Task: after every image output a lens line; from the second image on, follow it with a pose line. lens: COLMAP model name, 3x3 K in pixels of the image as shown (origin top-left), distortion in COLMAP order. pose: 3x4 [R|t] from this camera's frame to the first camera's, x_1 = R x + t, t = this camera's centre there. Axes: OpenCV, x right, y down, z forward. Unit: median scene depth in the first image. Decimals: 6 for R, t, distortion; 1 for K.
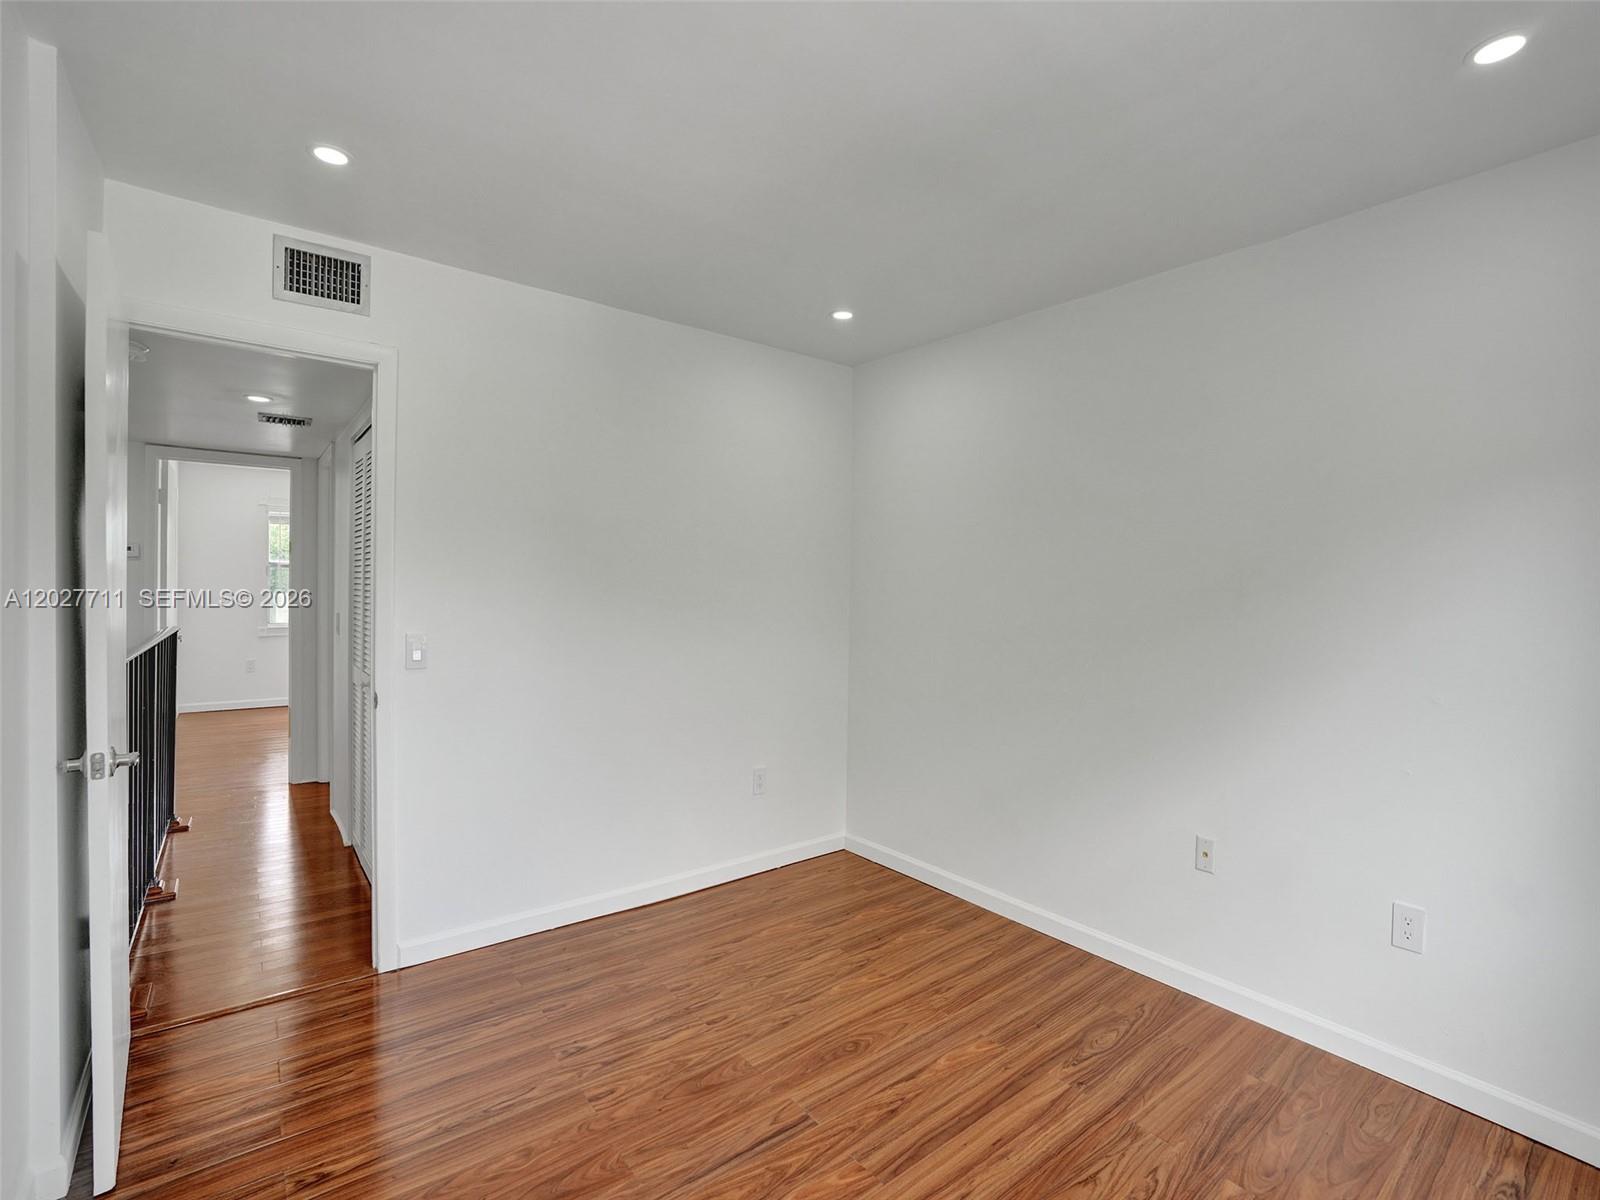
lens RADIAL K [[738.1, 0, 806.7], [0, 738.1, 590.7], [0, 0, 1]] dist [-0.062402, 0.020591]
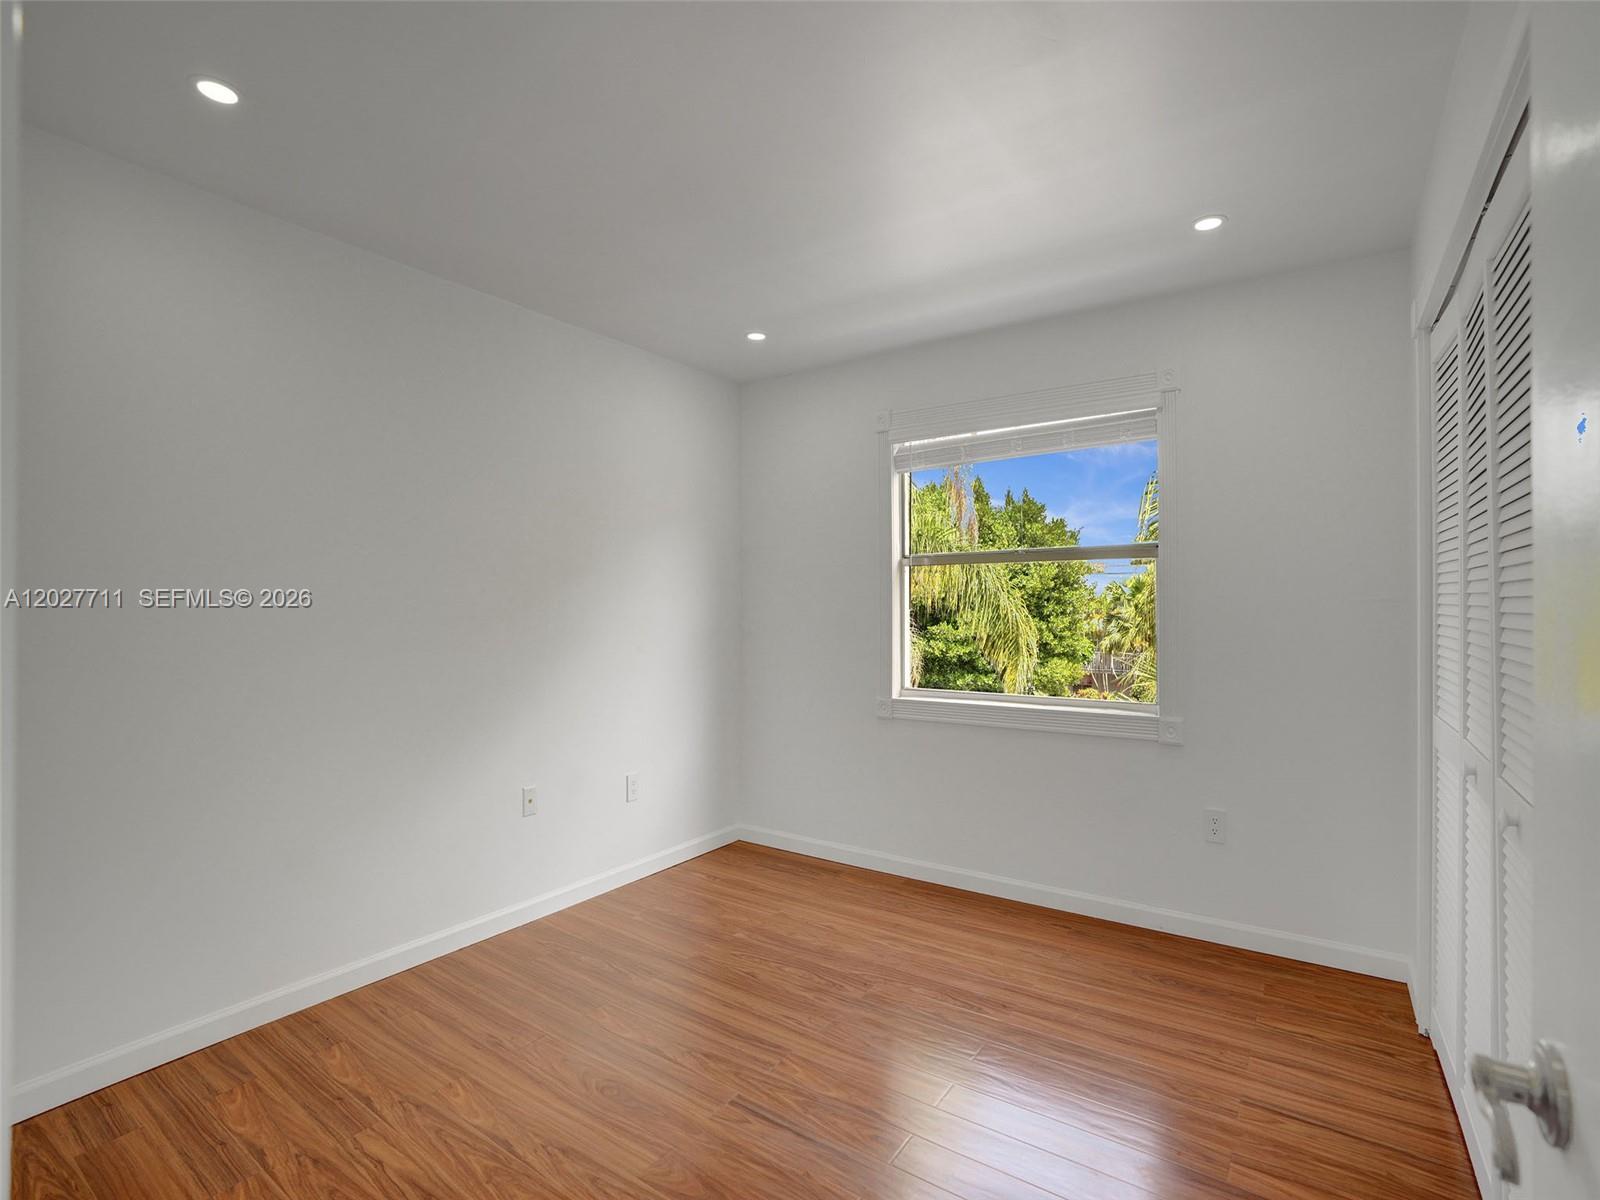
lens RADIAL K [[751.5, 0, 805.5], [0, 751.5, 601.0], [0, 0, 1]] dist [-0.063086, 0.022434]
pose [[-0.289908, -0.010378, 0.956998, -0.821535], [0.000713, 0.999939, 0.011060, 0.018173], [-0.957054, 0.003889, -0.289883, 0.979983]]
